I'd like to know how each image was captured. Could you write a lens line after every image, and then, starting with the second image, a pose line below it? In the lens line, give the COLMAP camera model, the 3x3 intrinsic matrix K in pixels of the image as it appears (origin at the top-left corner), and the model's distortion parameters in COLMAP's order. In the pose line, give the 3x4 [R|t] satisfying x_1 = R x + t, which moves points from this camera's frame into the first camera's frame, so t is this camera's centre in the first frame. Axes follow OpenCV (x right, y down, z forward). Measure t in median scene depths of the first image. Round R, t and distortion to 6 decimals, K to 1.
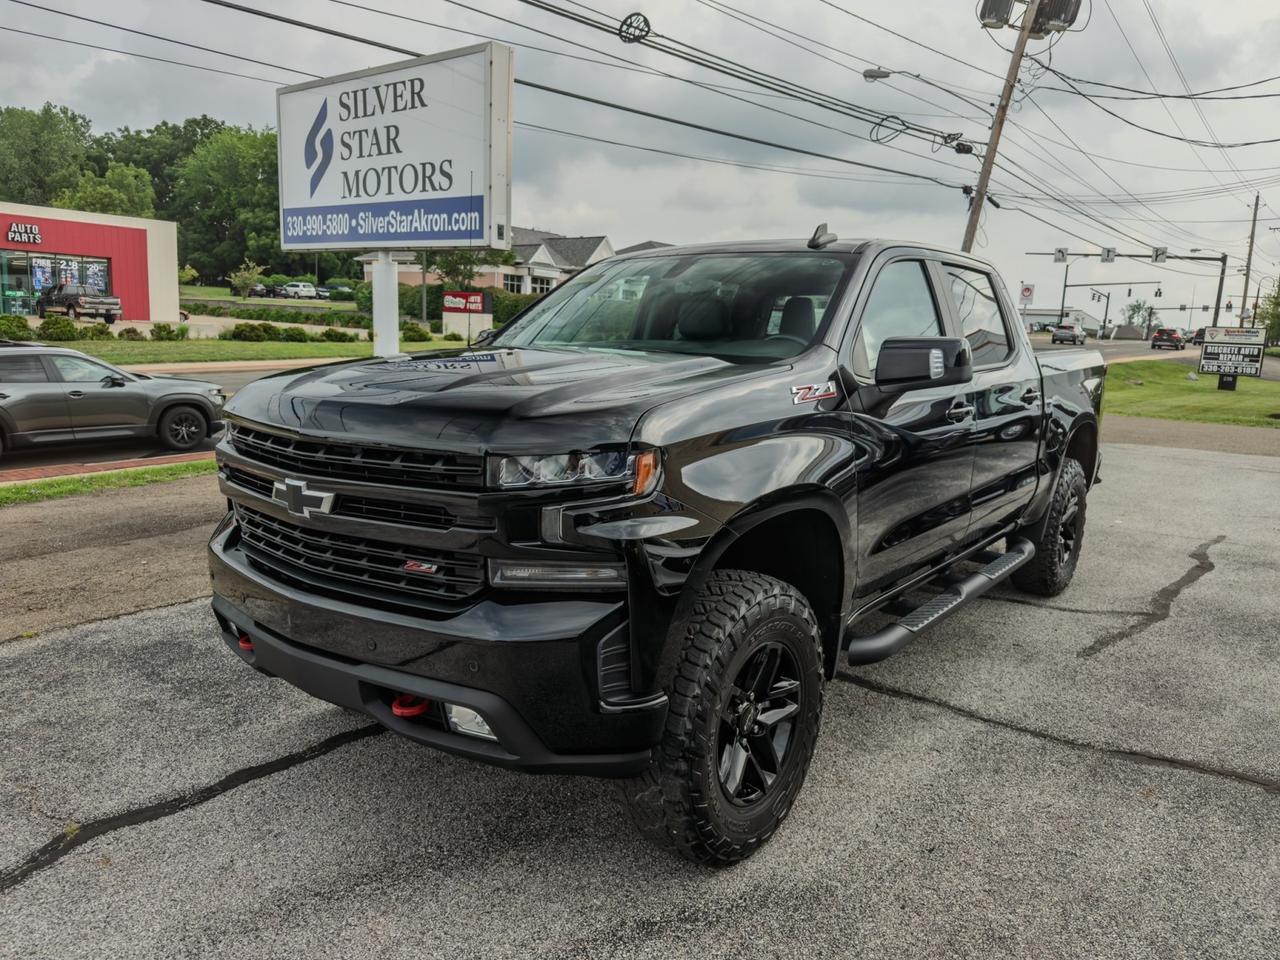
lens RADIAL K [[886.1, 0, 605.5], [0, 886.1, 601.2], [0, 0, 1]] dist [0.056613, -0.082095]
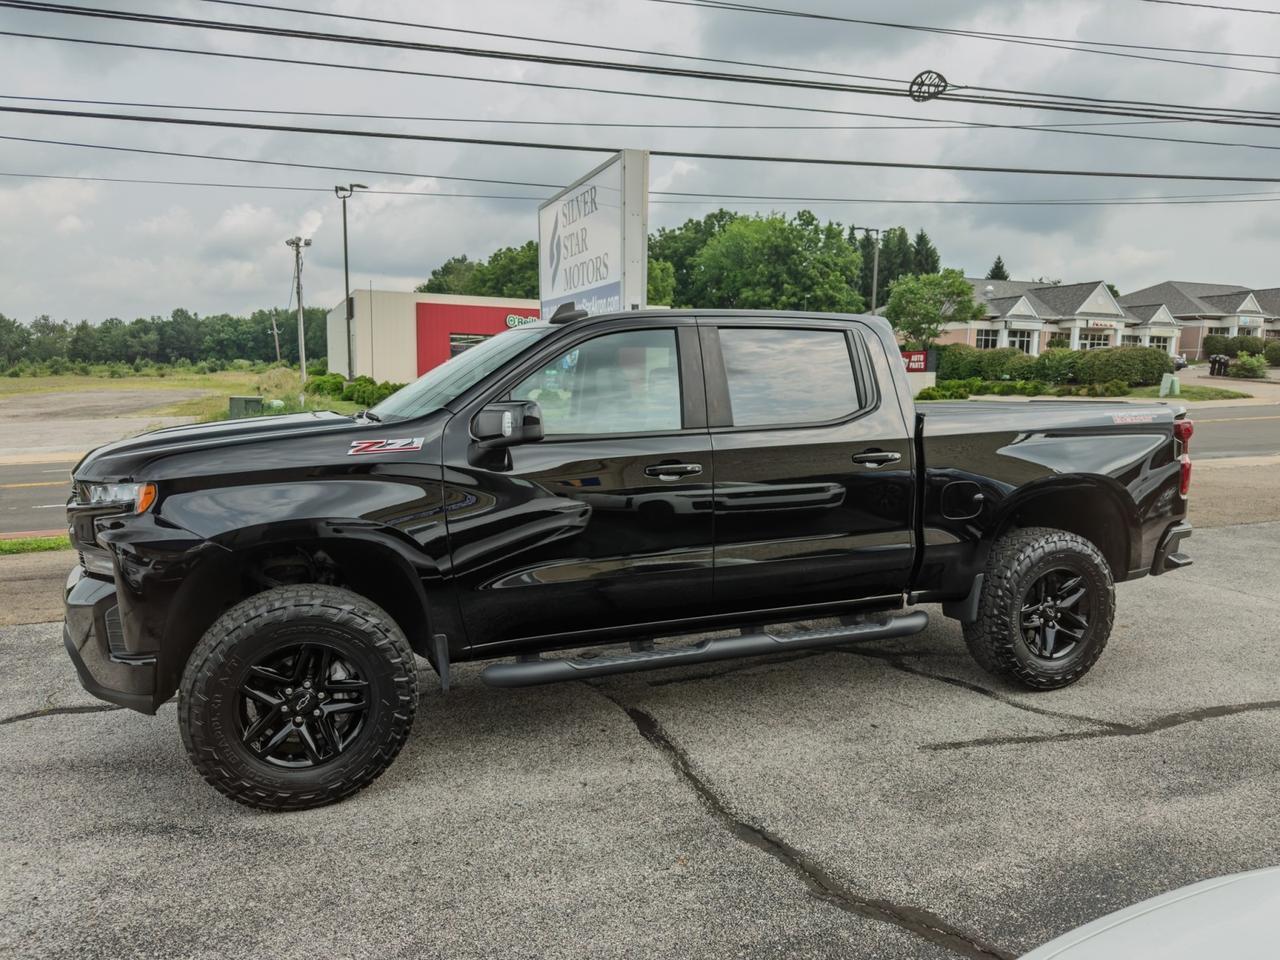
lens RADIAL K [[886.1, 0, 605.5], [0, 886.1, 601.2], [0, 0, 1]] dist [0.056613, -0.082095]
pose [[0.844686, 0.094132, -0.526920, 0.106158], [-0.127890, 0.991396, -0.027907, -0.002471], [0.519760, 0.090960, 0.849456, 0.011860]]
